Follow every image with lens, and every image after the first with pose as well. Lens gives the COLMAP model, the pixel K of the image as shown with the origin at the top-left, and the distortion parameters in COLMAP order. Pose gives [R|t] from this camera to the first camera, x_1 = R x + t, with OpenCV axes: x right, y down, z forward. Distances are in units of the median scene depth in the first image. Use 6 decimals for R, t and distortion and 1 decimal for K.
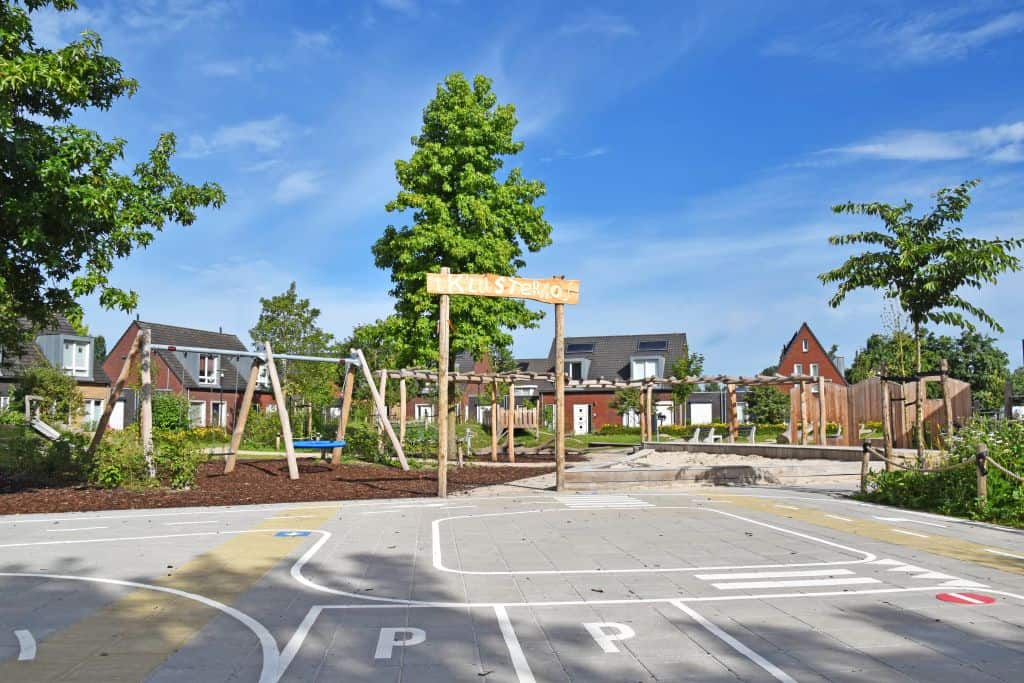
lens RADIAL K [[813.6, 0, 512.9], [0, 813.6, 354.9], [0, 0, 1]] dist [-0.151113, 0.108043]
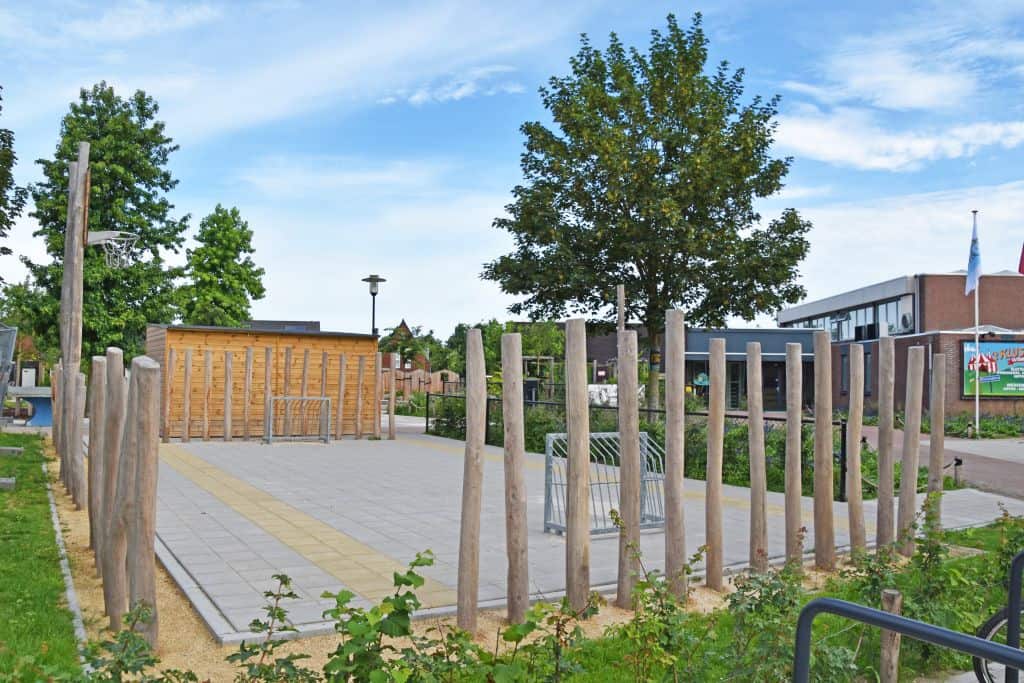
lens RADIAL K [[813.6, 0, 512.9], [0, 813.6, 354.9], [0, 0, 1]] dist [-0.151113, 0.108043]
pose [[0.898797, 0.027967, 0.437472, -0.139515], [-0.049205, 0.998092, 0.037286, -0.052490], [-0.435595, -0.055038, 0.898459, -0.557313]]
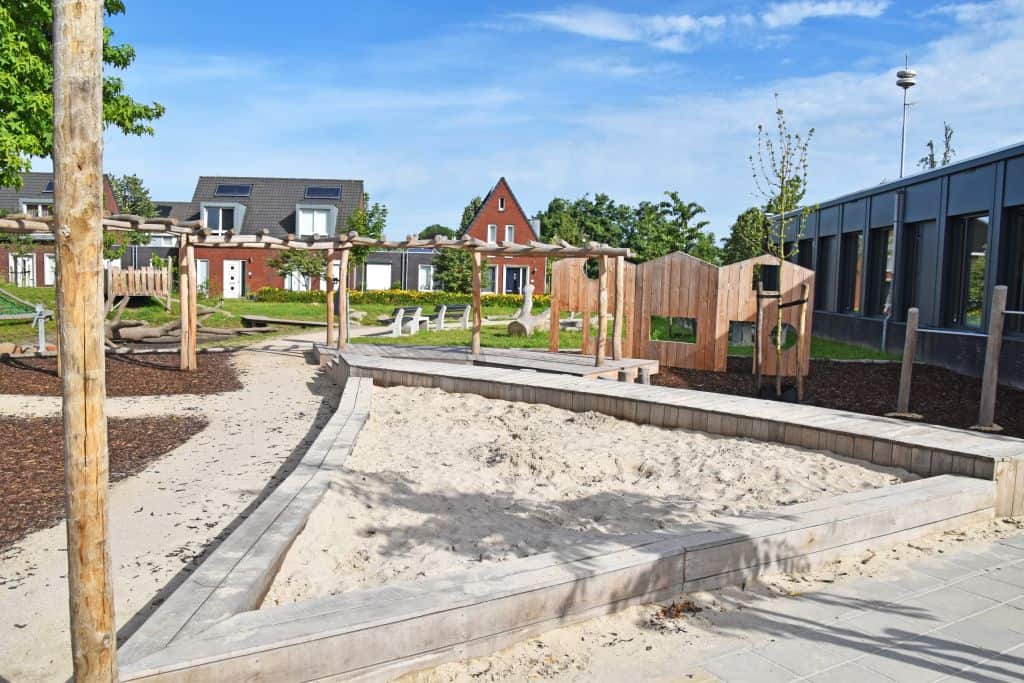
lens RADIAL K [[813.6, 0, 512.9], [0, 813.6, 354.9], [0, 0, 1]] dist [-0.151113, 0.108043]
pose [[0.913778, -0.006989, 0.406155, 0.020718], [-0.066015, 0.984005, 0.165456, 0.004700], [-0.400815, -0.178002, 0.898701, 0.215849]]
